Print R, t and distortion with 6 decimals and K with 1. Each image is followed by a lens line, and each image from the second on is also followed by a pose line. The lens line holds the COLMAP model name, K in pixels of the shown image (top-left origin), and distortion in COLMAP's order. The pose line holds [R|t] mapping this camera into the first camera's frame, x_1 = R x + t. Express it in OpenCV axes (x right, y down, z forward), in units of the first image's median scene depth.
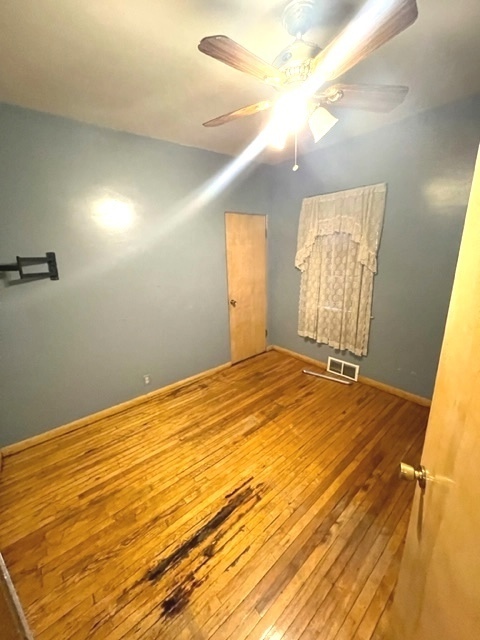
lens RADIAL K [[258.0, 0, 240.4], [0, 258.0, 320.4], [0, 0, 1]] dist [-0.001638, 0.000696]
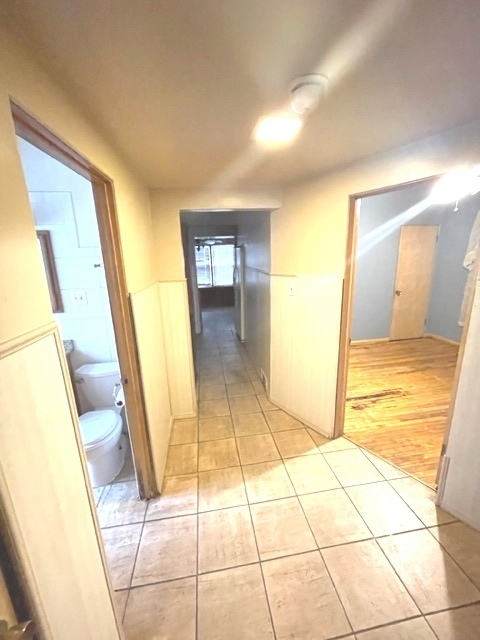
lens RADIAL K [[258.0, 0, 240.6], [0, 258.0, 317.8], [0, 0, 1]] dist [-0.001638, 0.000696]
pose [[0.850699, 0.123576, -0.510921, -0.024934], [-0.129377, 0.991296, 0.024347, 0.140759], [0.509483, 0.045390, 0.859283, -0.577821]]
